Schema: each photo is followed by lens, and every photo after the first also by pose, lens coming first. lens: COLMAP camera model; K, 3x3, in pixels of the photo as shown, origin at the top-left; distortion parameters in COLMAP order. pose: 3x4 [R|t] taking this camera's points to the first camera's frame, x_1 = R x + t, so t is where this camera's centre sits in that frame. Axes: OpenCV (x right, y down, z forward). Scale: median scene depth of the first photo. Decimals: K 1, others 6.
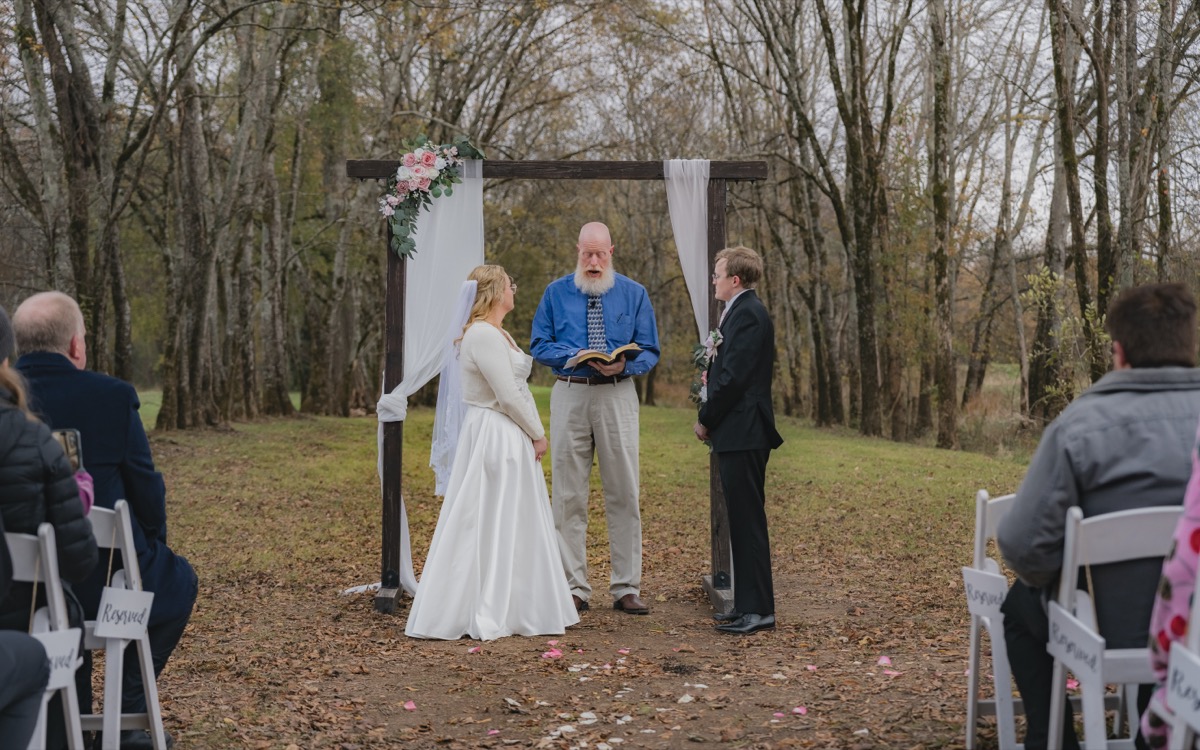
lens RADIAL K [[1914.3, 0, 600.0], [0, 1914.3, 375.0], [0, 0, 1]] dist [-0.007377, -0.004577]
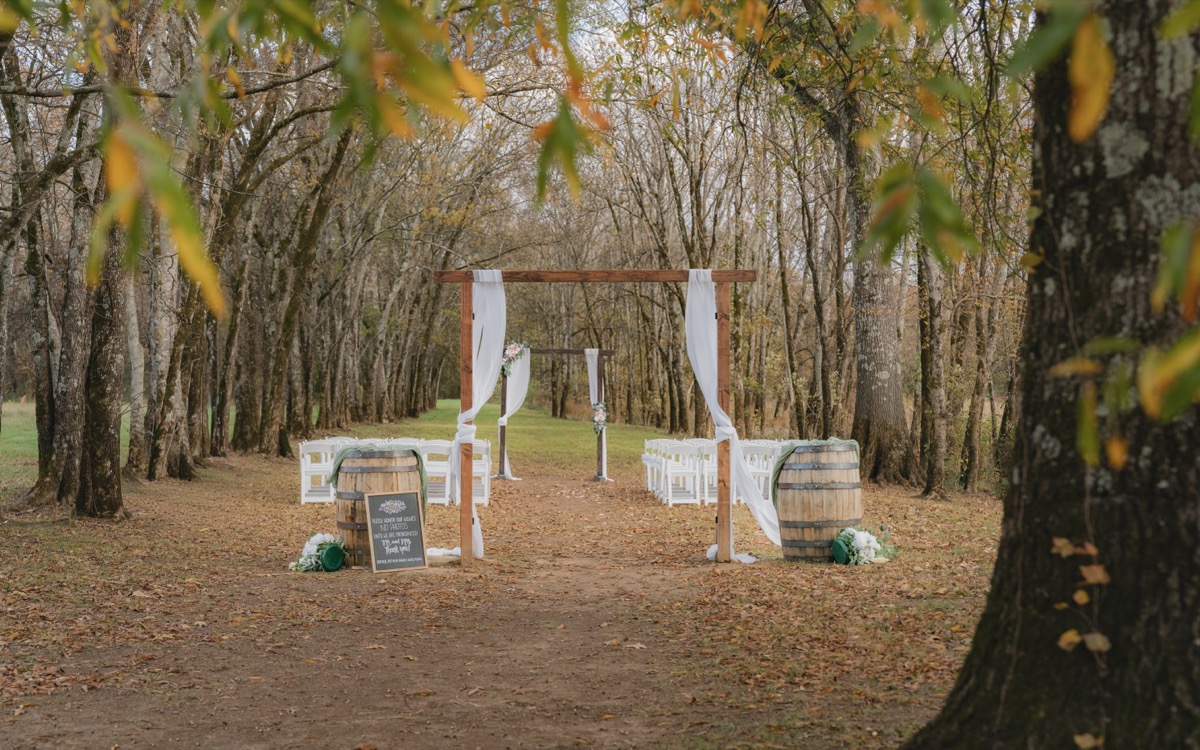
lens RADIAL K [[1753.7, 0, 600.0], [0, 1753.7, 375.0], [0, 0, 1]] dist [0.003006, 0.000553]
pose [[0.998604, 0.013204, 0.051139, -0.036276], [-0.012775, 0.999881, -0.008701, -0.014820], [-0.051248, 0.008036, 0.998654, -0.782823]]
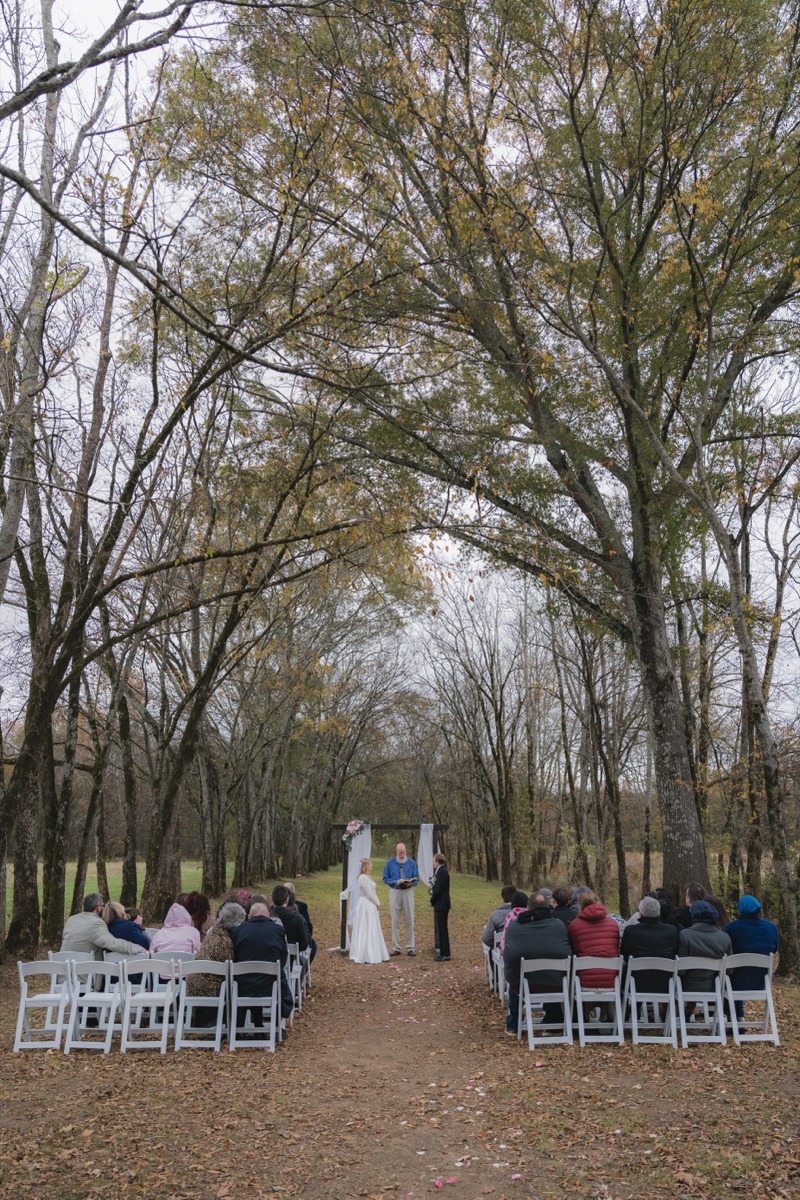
lens RADIAL K [[853.3, 0, 402.6], [0, 853.3, 664.8], [0, 0, 1]] dist [0.001158, 0.000174]
pose [[0.999988, 0.001115, 0.004668, -0.003196], [-0.000134, 0.978766, -0.204979, -0.028604], [-0.004798, 0.204976, 0.978755, -0.237573]]
